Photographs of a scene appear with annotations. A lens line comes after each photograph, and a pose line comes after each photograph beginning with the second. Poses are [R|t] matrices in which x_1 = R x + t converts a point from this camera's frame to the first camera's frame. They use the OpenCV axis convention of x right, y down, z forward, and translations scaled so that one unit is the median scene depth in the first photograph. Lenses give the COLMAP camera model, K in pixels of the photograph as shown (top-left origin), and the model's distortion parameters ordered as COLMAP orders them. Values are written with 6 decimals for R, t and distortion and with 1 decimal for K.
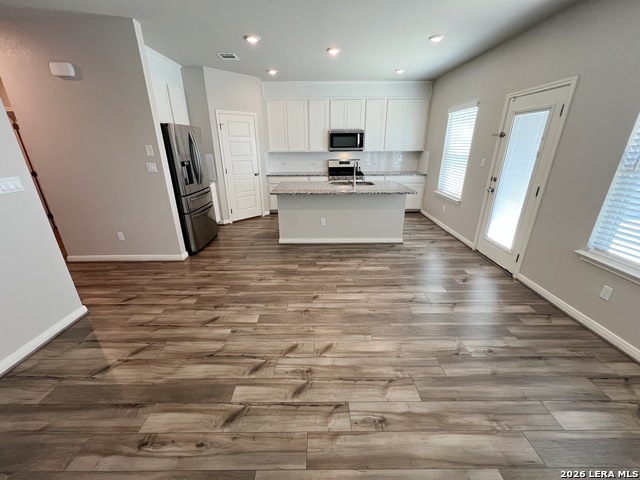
lens RADIAL K [[255.9, 0, 320.1], [0, 255.9, 239.6], [0, 0, 1]] dist [-0.001080, 0.000503]
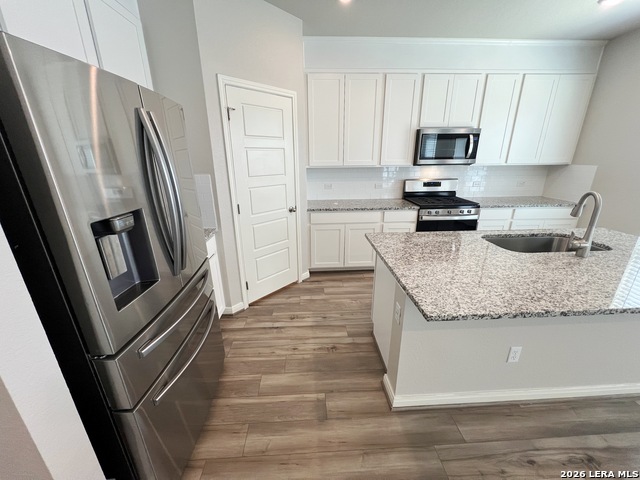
lens RADIAL K [[255.9, 0, 320.1], [0, 255.9, 240.0], [0, 0, 1]] dist [-0.001080, 0.000503]
pose [[0.998733, -0.017880, 0.047030, -0.292665], [0.019681, 0.999080, -0.038111, -0.231779], [-0.046305, 0.038988, 0.998166, 0.638299]]
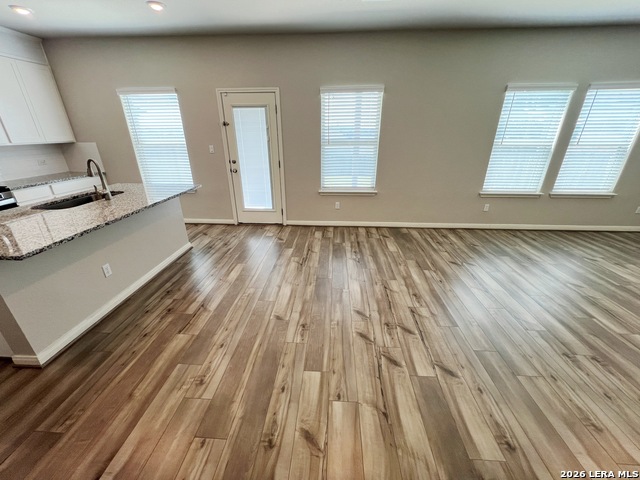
lens RADIAL K [[255.9, 0, 319.6], [0, 255.9, 239.0], [0, 0, 1]] dist [-0.001080, 0.000503]
pose [[0.065477, -0.383386, 0.921264, -0.460288], [0.352808, 0.872507, 0.338020, -0.157518], [-0.933402, 0.302897, 0.192390, 0.433656]]
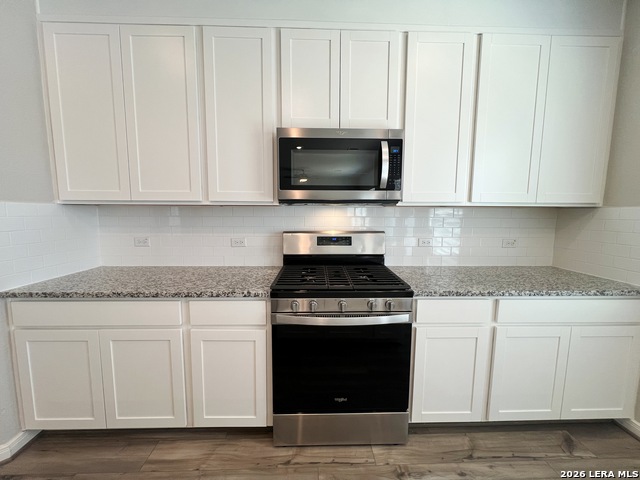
lens RADIAL K [[255.9, 0, 319.8], [0, 255.9, 240.1], [0, 0, 1]] dist [-0.001080, 0.000503]
pose [[0.999464, 0.009589, 0.031303, 0.103381], [-0.001455, 0.968207, -0.250145, -0.338237], [-0.032706, 0.249966, 0.967702, 1.057356]]
